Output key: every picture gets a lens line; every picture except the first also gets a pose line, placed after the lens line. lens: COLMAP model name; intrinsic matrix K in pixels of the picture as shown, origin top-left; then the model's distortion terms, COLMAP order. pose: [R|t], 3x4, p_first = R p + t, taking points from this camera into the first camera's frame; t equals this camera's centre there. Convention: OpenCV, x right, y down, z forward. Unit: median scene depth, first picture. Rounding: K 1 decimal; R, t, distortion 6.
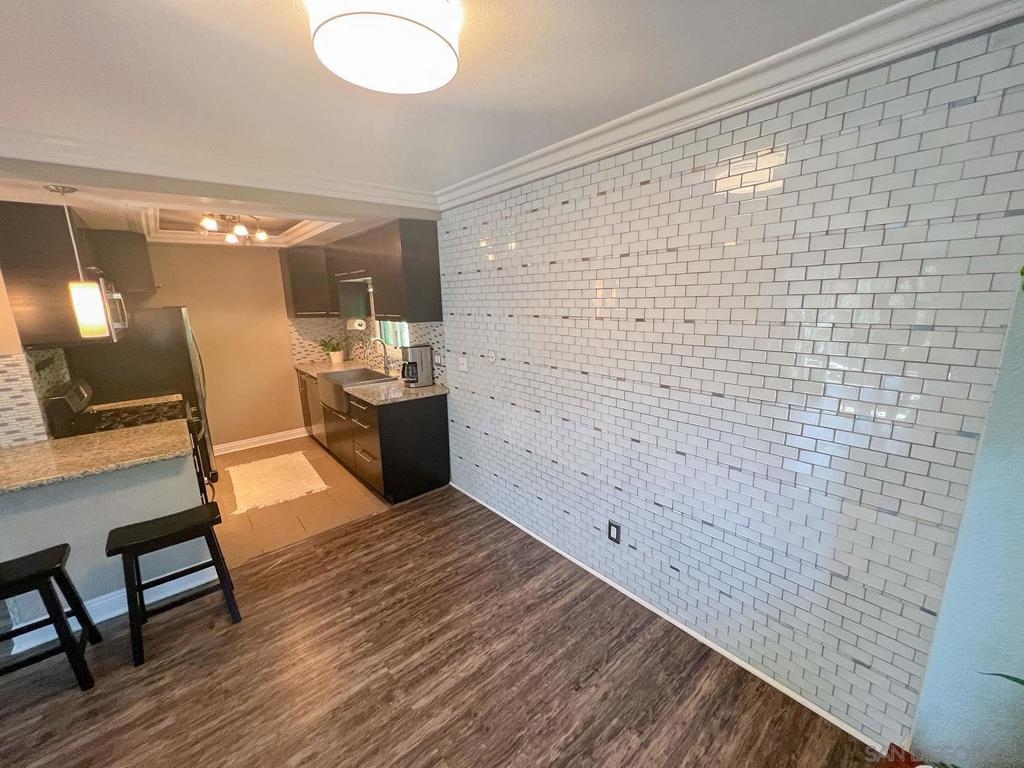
lens RADIAL K [[408.1, 0, 515.8], [0, 408.1, 386.9], [0, 0, 1]] dist [0.001385, 0.000831]
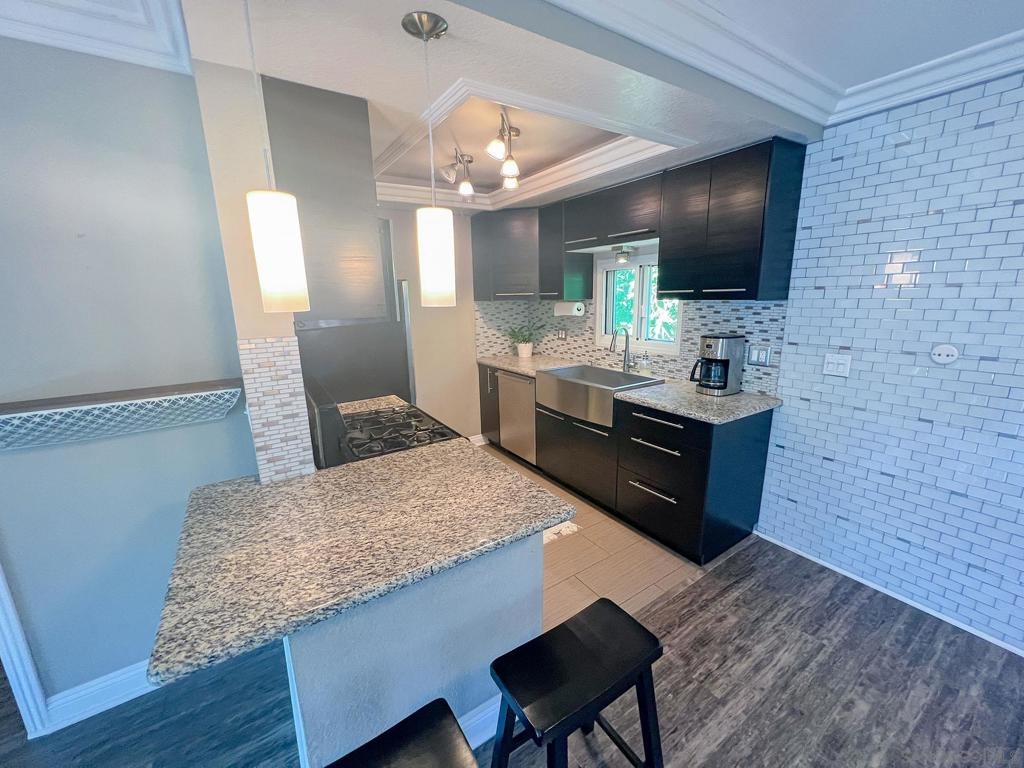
lens RADIAL K [[408.1, 0, 517.7], [0, 408.1, 386.9], [0, 0, 1]] dist [0.001385, 0.000831]
pose [[0.994074, 0.027180, -0.105255, -0.534995], [-0.026085, 0.999590, 0.011770, -0.013171], [0.105532, -0.008955, 0.994376, 0.276509]]
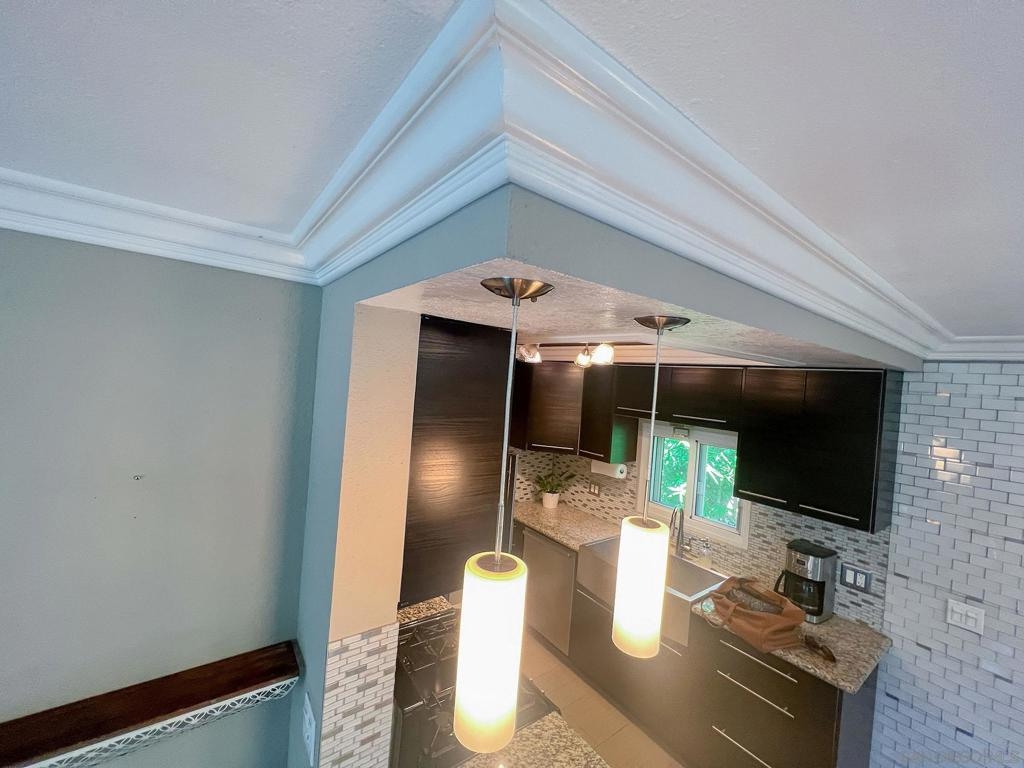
lens RADIAL K [[408.1, 0, 509.2], [0, 408.1, 383.4], [0, 0, 1]] dist [0.001385, 0.000831]
pose [[0.993973, 0.095627, -0.053592, -0.723106], [-0.104404, 0.974846, -0.196915, -0.183124], [0.033414, 0.201323, 0.978955, 0.326934]]
